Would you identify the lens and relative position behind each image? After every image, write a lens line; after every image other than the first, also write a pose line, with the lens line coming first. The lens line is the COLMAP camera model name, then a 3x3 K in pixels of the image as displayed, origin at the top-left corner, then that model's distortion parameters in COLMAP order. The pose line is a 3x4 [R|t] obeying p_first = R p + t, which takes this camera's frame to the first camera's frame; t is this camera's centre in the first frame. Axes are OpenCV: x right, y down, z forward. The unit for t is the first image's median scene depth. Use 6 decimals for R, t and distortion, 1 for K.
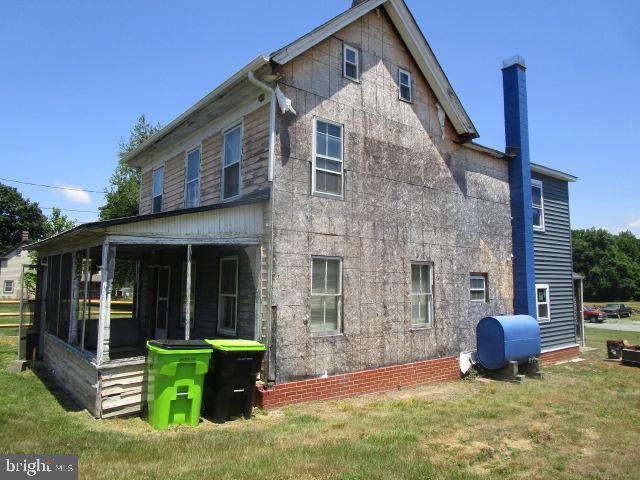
lens RADIAL K [[457.9, 0, 320.0], [0, 457.9, 240.0], [0, 0, 1]] dist [-0.006955, -0.005021]
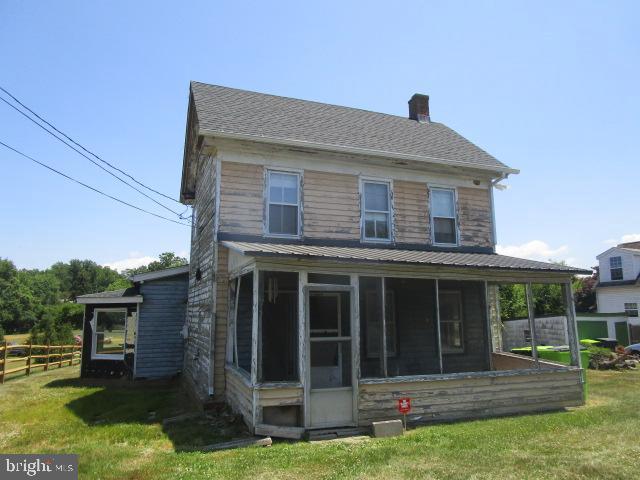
lens RADIAL K [[457.9, 0, 320.0], [0, 457.9, 240.0], [0, 0, 1]] dist [-0.006955, -0.005021]
pose [[0.303871, 0.148132, 0.941126, -1.194641], [-0.081798, 0.988247, -0.129138, 0.071001], [-0.949195, -0.037741, 0.312417, 0.750957]]
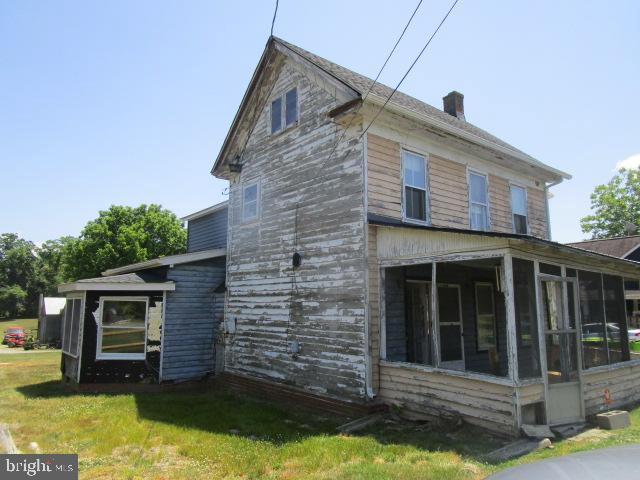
lens RADIAL K [[457.9, 0, 320.0], [0, 457.9, 240.0], [0, 0, 1]] dist [-0.006955, -0.005021]
pose [[-0.006141, 0.144165, 0.989535, -1.190948], [-0.096825, 0.984818, -0.144078, 0.121891], [-0.995282, -0.096696, 0.007911, 1.255319]]
